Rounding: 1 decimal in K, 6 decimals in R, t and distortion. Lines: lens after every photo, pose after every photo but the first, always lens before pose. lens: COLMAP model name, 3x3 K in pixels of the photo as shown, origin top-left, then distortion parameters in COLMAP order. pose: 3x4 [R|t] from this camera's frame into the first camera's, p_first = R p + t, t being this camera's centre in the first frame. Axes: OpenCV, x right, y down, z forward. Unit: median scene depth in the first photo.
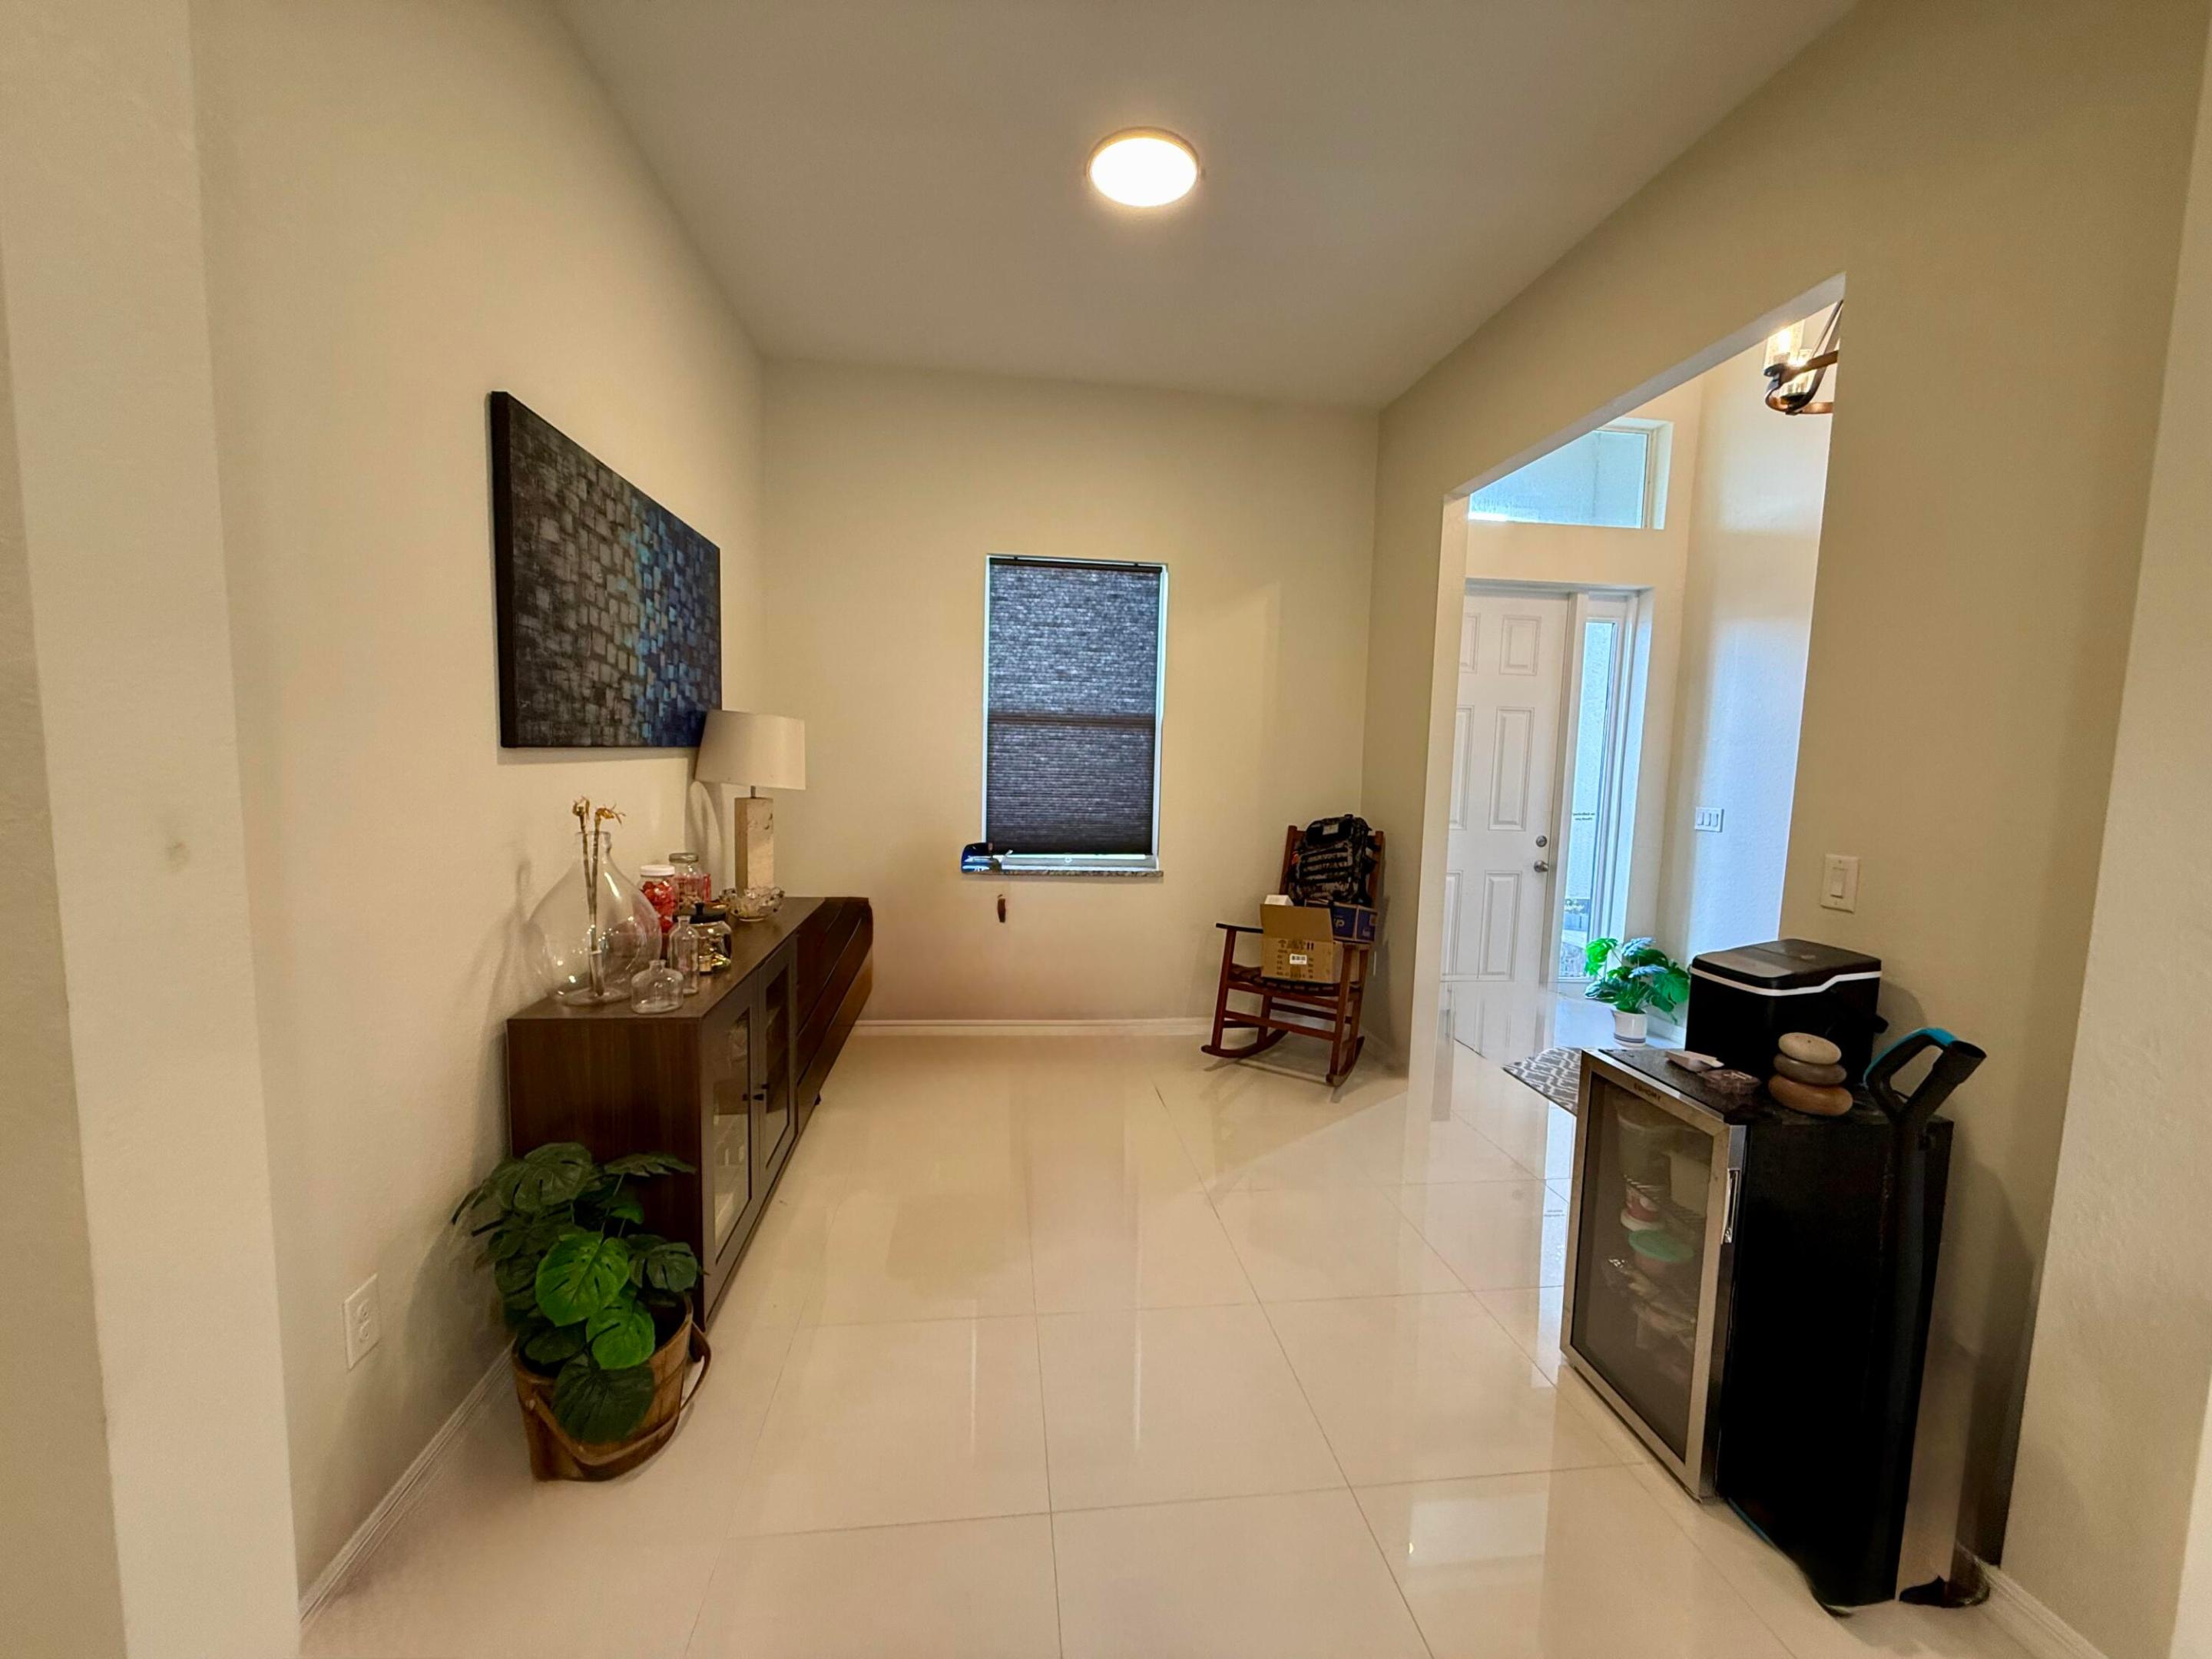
lens RADIAL K [[881.2, 0, 1103.2], [0, 881.2, 833.0], [0, 0, 1]] dist [-0.001102, 0.000085]
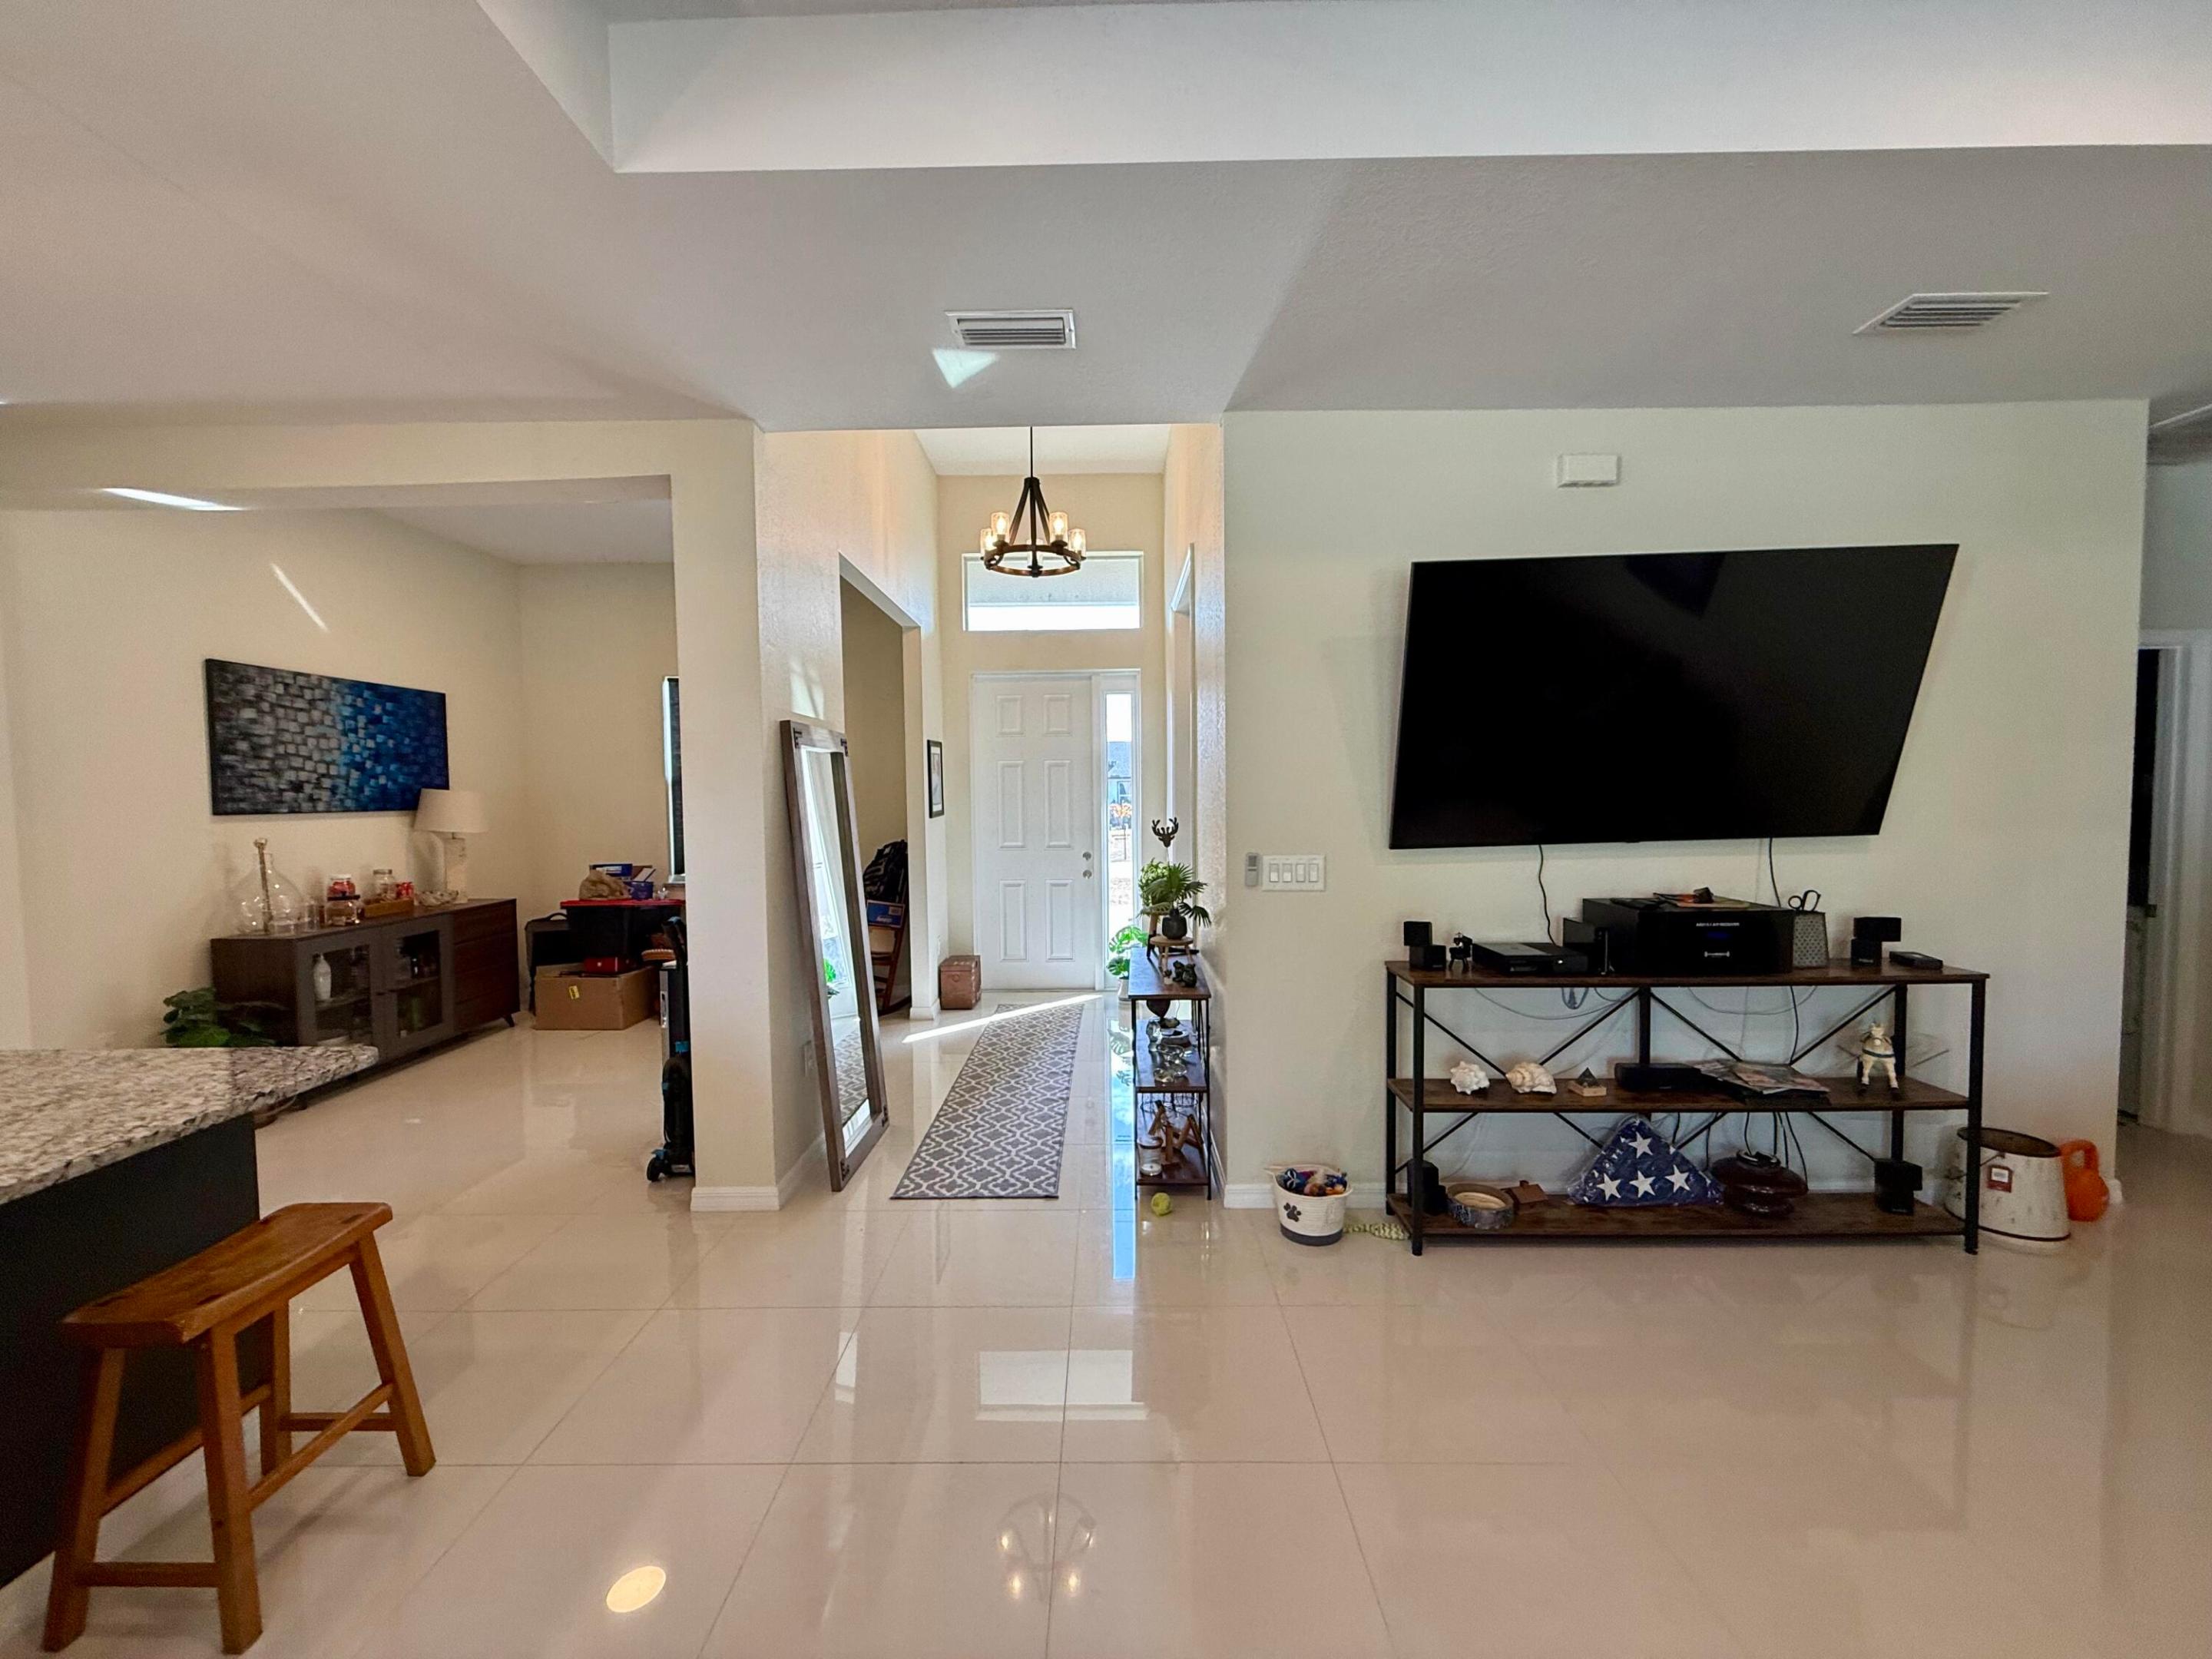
lens RADIAL K [[881.2, 0, 1103.2], [0, 881.2, 833.0], [0, 0, 1]] dist [-0.001102, 0.000085]
pose [[0.989811, -0.030046, -0.139180, 1.278105], [0.023223, 0.998459, -0.050392, 0.076793], [0.140480, 0.046646, 0.988984, -0.604037]]
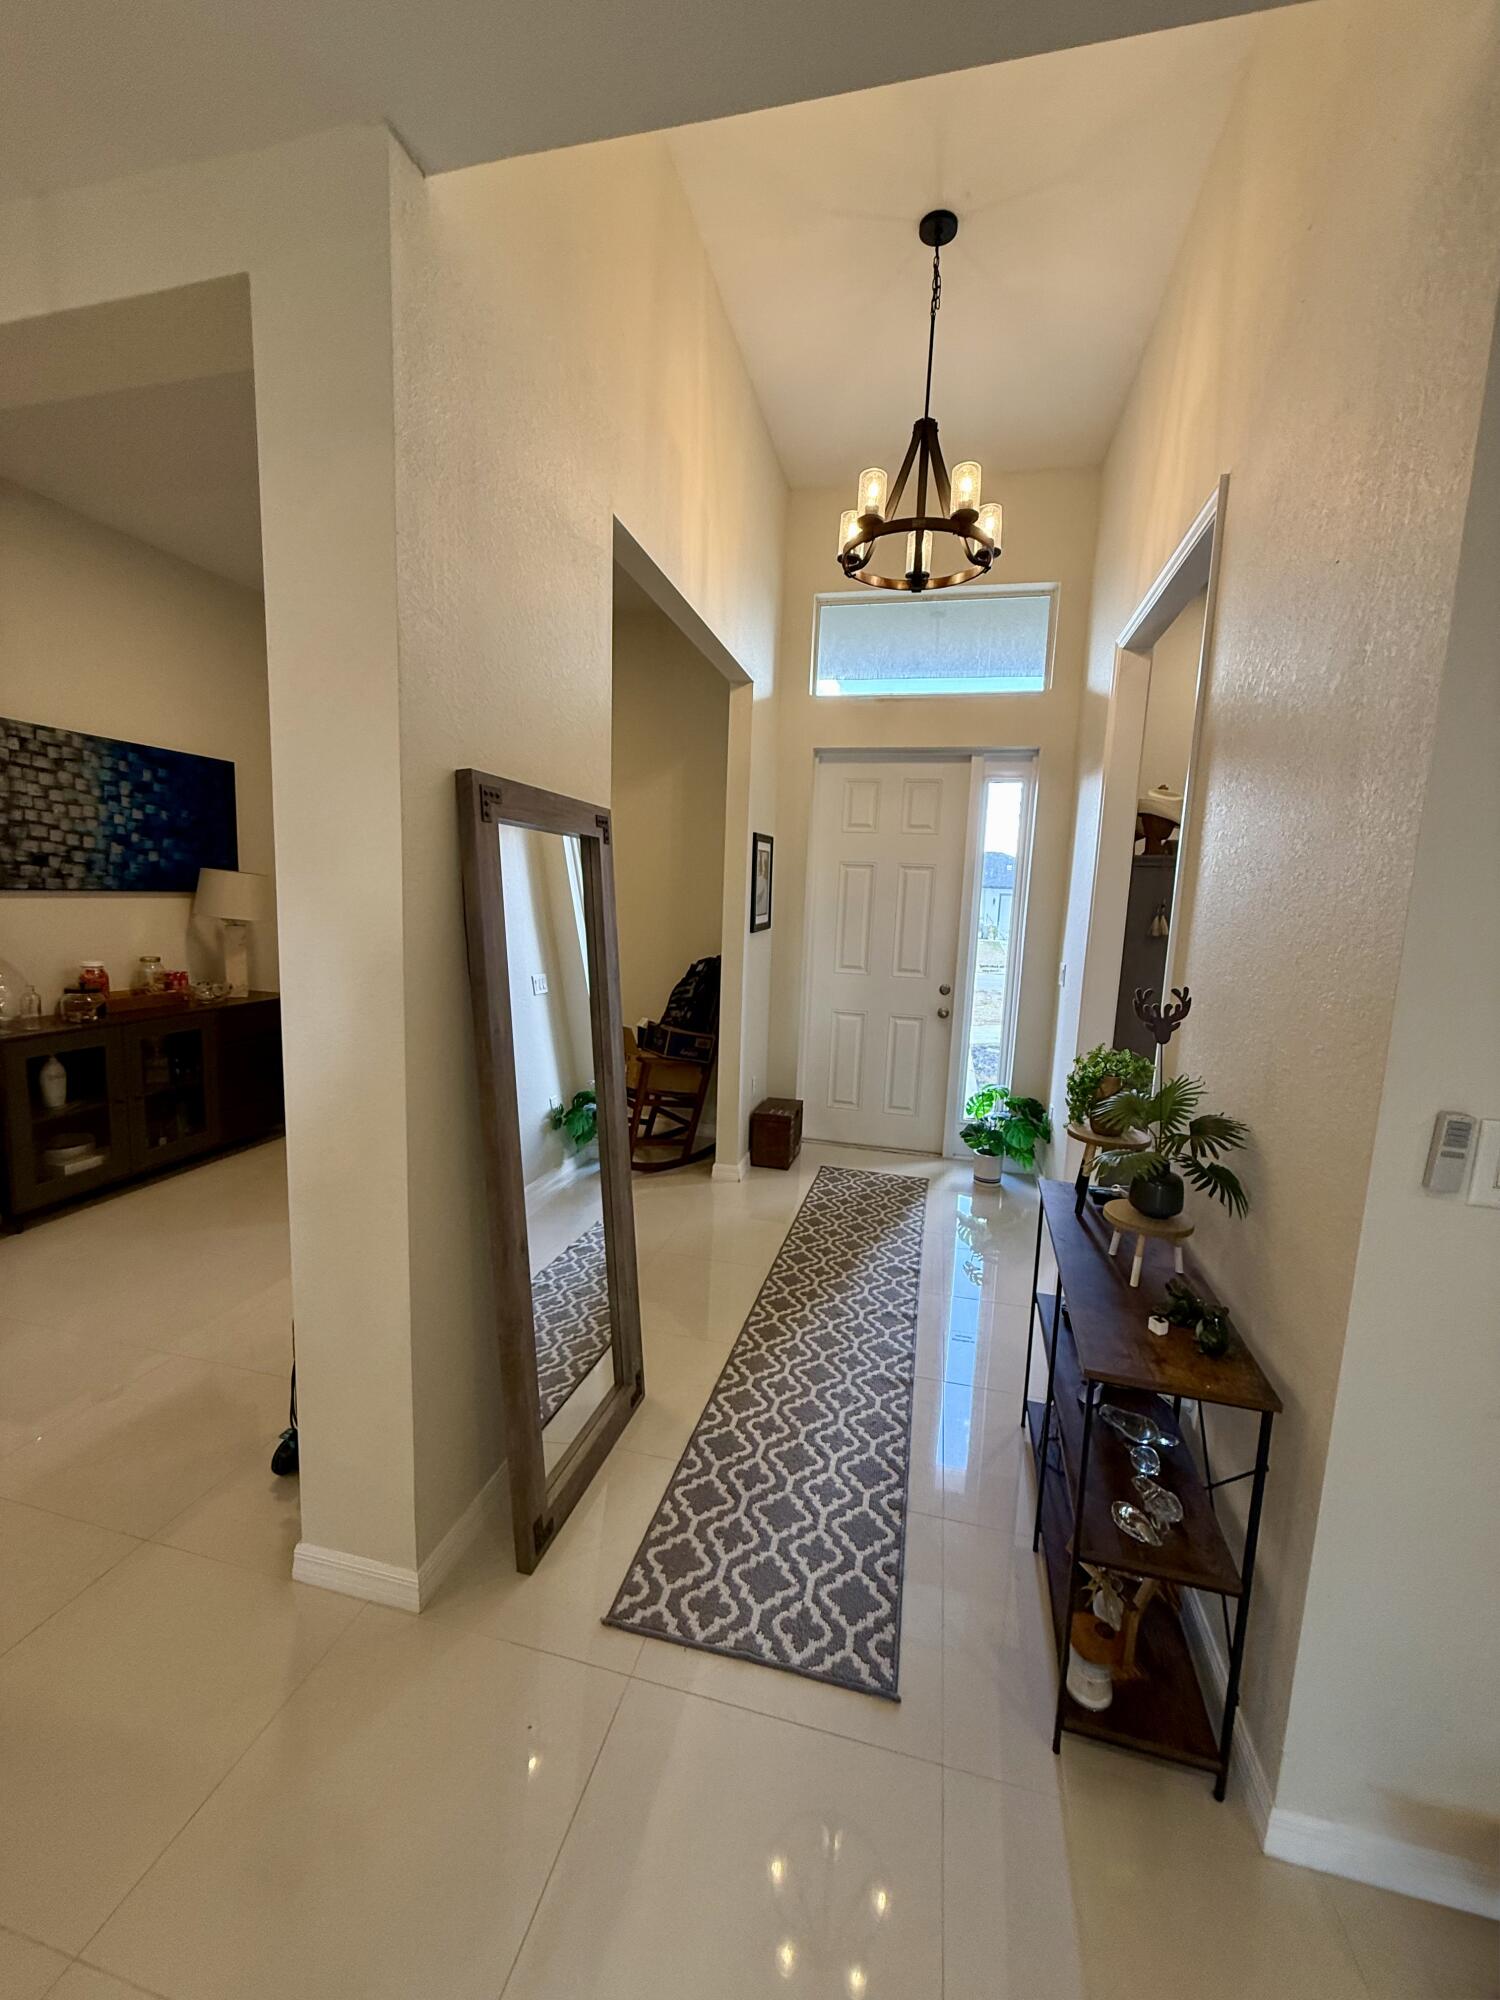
lens RADIAL K [[796.7, 0, 750.0], [0, 796.7, 1000.0], [0, 0, 1]] dist [-0.001102, 0.000085]
pose [[0.933670, 0.058624, -0.353303, 1.113372], [-0.048396, 0.998116, 0.037721, -0.005611], [0.354849, -0.018120, 0.934748, 0.014280]]
